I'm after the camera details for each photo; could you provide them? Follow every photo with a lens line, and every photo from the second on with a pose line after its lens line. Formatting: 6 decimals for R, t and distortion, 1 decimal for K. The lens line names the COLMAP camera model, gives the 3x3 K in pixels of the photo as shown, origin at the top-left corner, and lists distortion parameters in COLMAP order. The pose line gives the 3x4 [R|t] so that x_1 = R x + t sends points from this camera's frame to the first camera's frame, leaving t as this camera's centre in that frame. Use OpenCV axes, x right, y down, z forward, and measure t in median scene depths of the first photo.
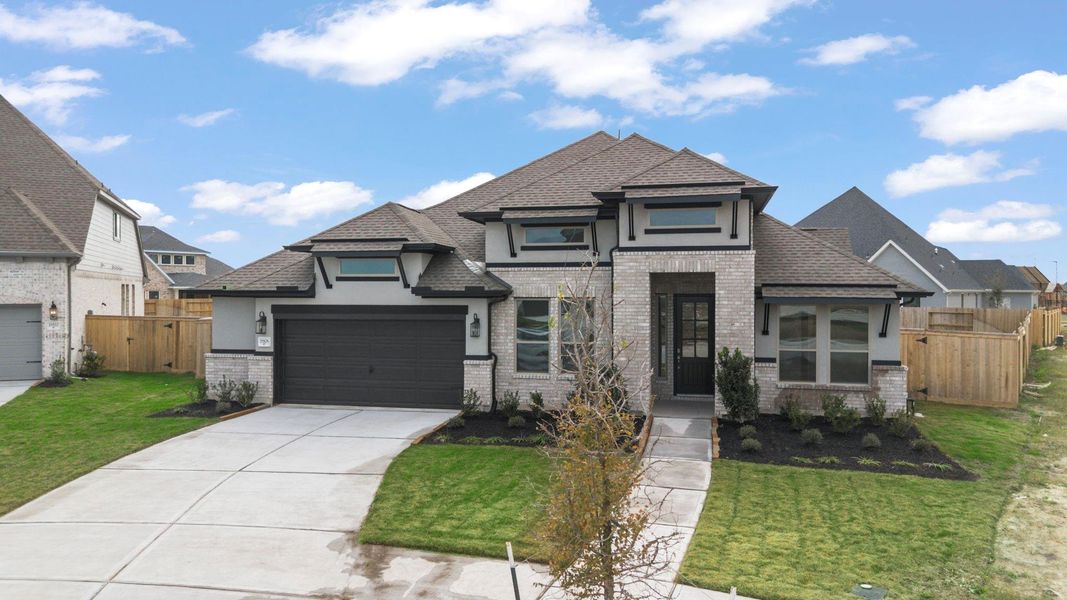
lens RADIAL K [[773.9, 0, 533.5], [0, 773.9, 300.0], [0, 0, 1]] dist [0.077946, -0.074906]
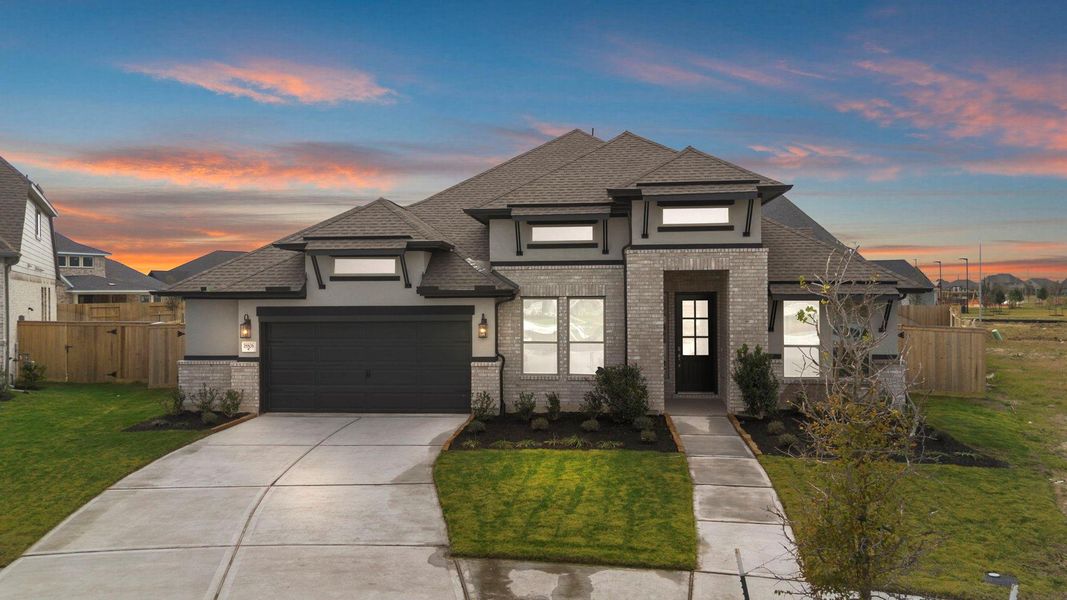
lens RADIAL K [[773.9, 0, 533.5], [0, 773.9, 300.0], [0, 0, 1]] dist [0.077946, -0.074906]
pose [[0.991269, -0.008312, 0.131591, -0.138913], [0.008685, 0.999960, -0.002258, 0.003055], [-0.131567, 0.003381, 0.991301, 0.032518]]
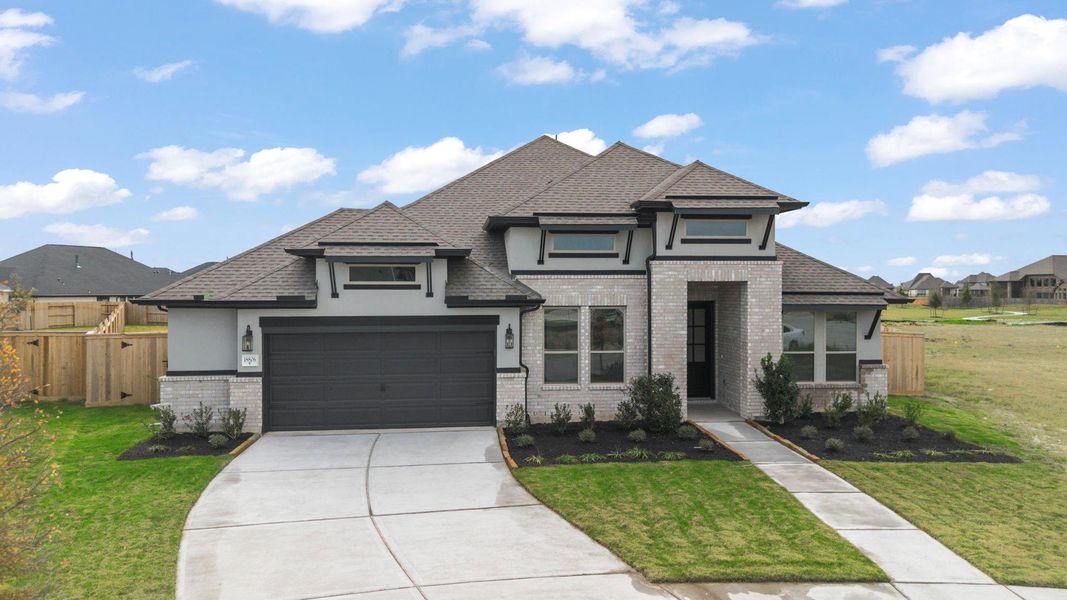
lens RADIAL K [[773.9, 0, 533.5], [0, 773.9, 300.0], [0, 0, 1]] dist [0.077946, -0.074906]
pose [[0.940415, -0.006449, 0.339969, -0.366474], [0.005817, 0.999979, 0.002879, -0.014050], [-0.339980, -0.000730, 0.940432, 0.100531]]
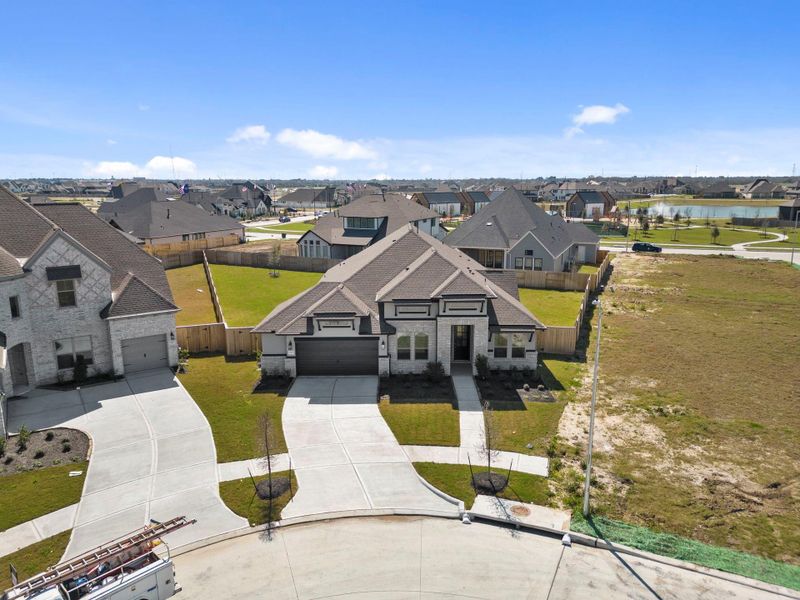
lens RADIAL K [[608.9, 0, 400.0], [0, 608.9, 300.0], [0, 0, 1]] dist [0.054881, 0.000083]
pose [[0.972235, -0.055598, 0.227304, -0.467102], [0.007480, 0.978252, 0.207285, -0.525197], [-0.233885, -0.199830, 0.951507, -0.892165]]
